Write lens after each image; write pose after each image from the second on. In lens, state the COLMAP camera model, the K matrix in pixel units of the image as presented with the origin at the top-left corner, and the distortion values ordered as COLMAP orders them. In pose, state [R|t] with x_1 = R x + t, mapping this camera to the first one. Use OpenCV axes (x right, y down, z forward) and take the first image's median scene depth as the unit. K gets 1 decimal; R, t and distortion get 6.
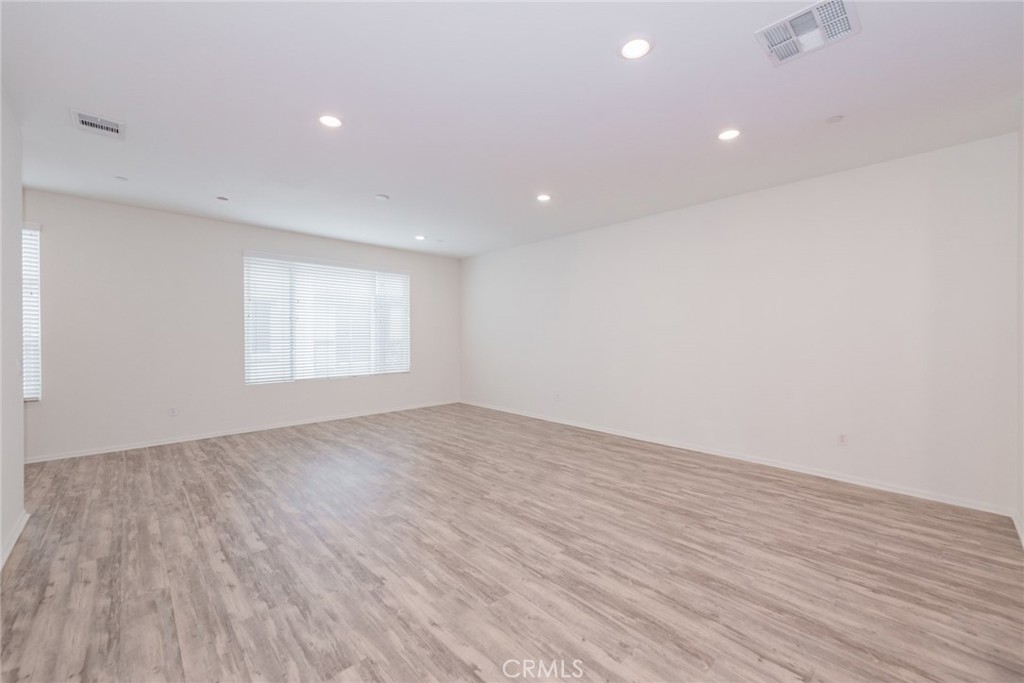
lens RADIAL K [[387.2, 0, 514.0], [0, 387.2, 336.2], [0, 0, 1]] dist [0.015198, -0.005167]
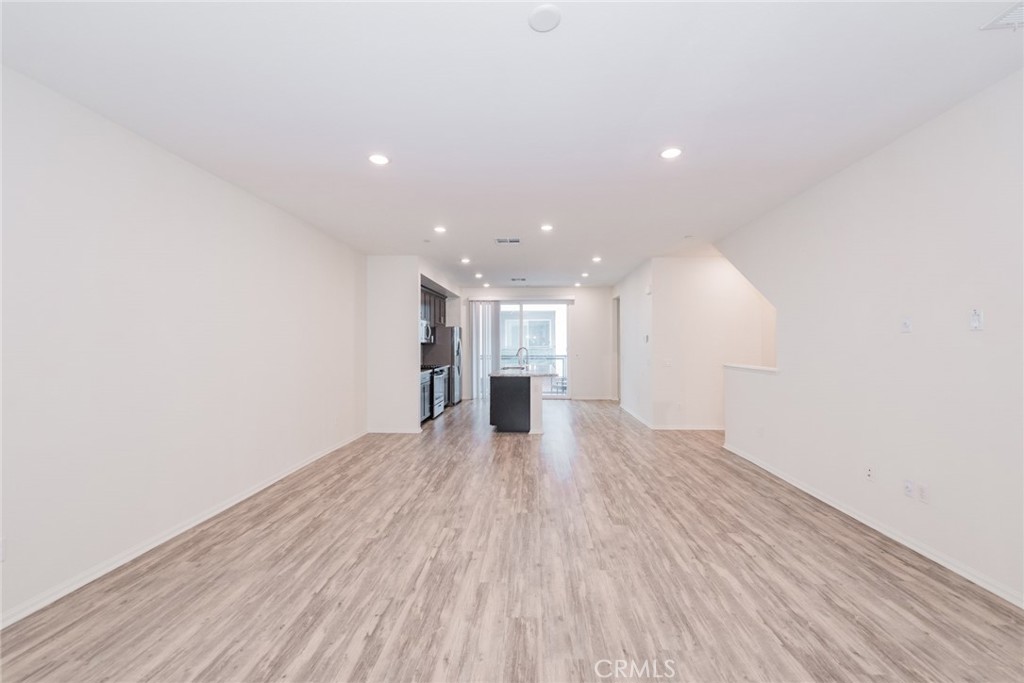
lens RADIAL K [[407.9, 0, 515.3], [0, 407.9, 339.8], [0, 0, 1]] dist [0.017144, -0.006314]
pose [[-0.685229, 0.009512, 0.728265, -0.923954], [0.008045, 0.999953, -0.005492, -0.031833], [-0.728283, 0.002096, -0.685273, 1.937855]]
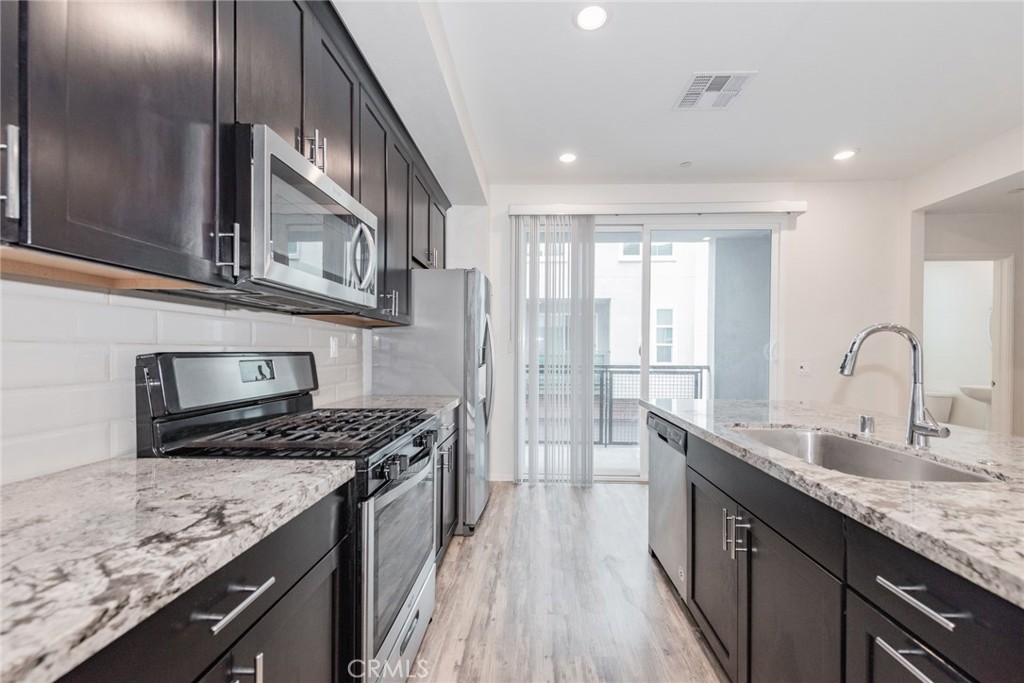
lens RADIAL K [[388.2, 0, 511.9], [0, 388.2, 354.5], [0, 0, 1]] dist [-0.000304, -0.005200]
pose [[-0.680406, -0.006213, 0.732809, 0.937373], [0.001976, 0.999945, 0.010312, 0.032695], [-0.732833, 0.008465, -0.680356, 0.695290]]
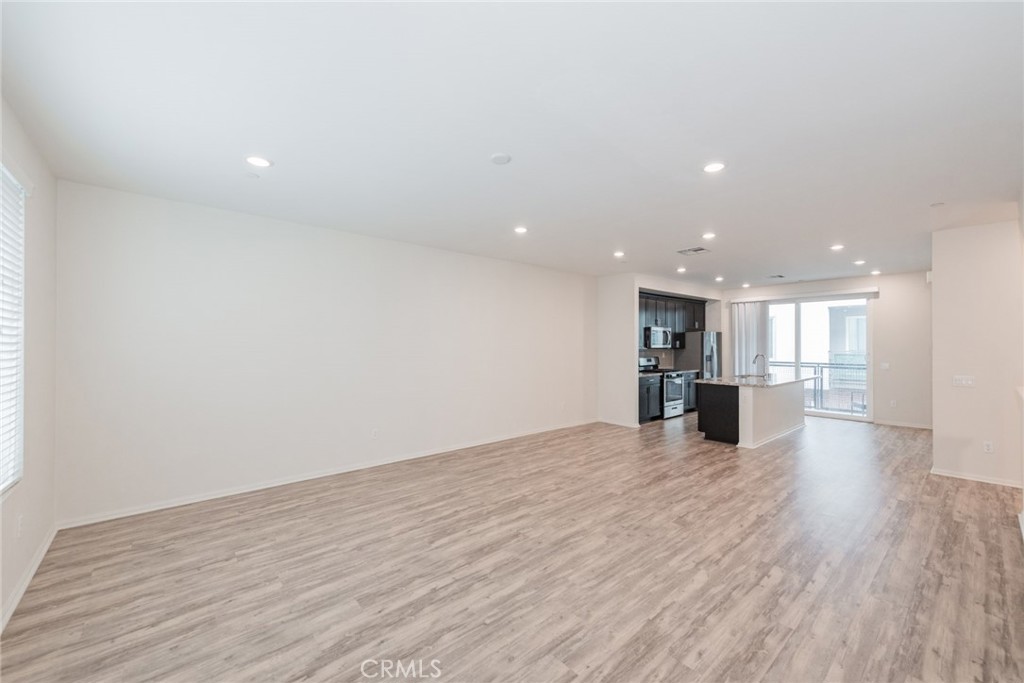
lens RADIAL K [[407.9, 0, 515.3], [0, 407.9, 339.8], [0, 0, 1]] dist [0.017144, -0.006314]
pose [[0.065547, 0.012875, 0.997766, -1.523565], [0.006403, 0.999891, -0.013323, -0.057246], [-0.997829, 0.007262, 0.065457, 1.370340]]
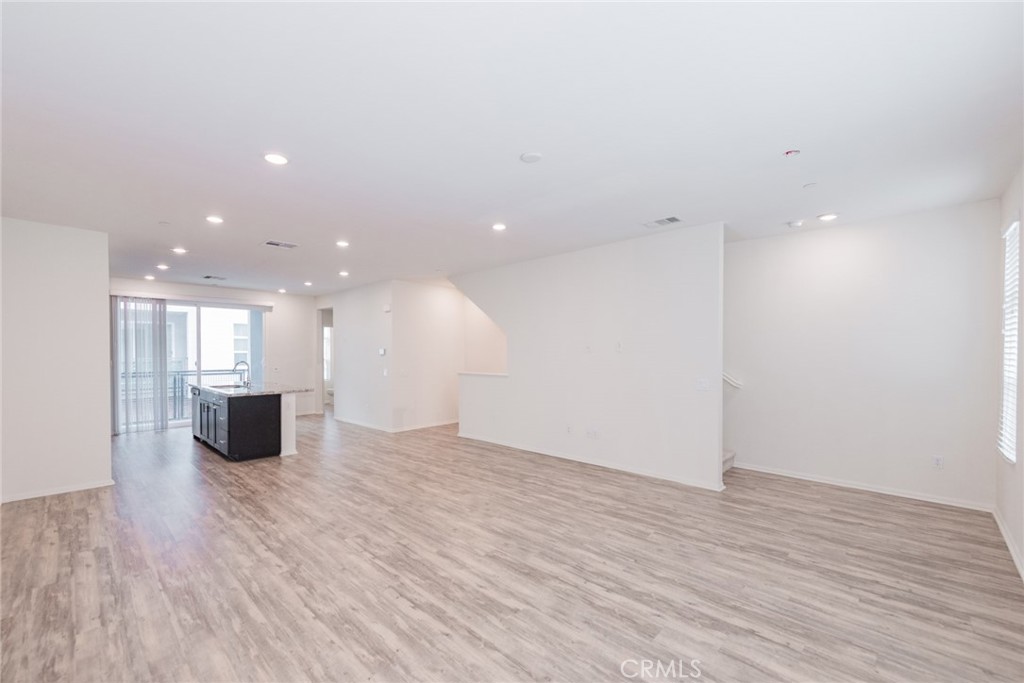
lens RADIAL K [[429.0, 0, 504.9], [0, 429.0, 354.2], [0, 0, 1]] dist [0.019548, -0.007399]
pose [[-0.999306, 0.002465, -0.037179, -0.397025], [0.001970, 0.999909, 0.013368, -0.064034], [0.037208, 0.013286, -0.999219, 2.525182]]
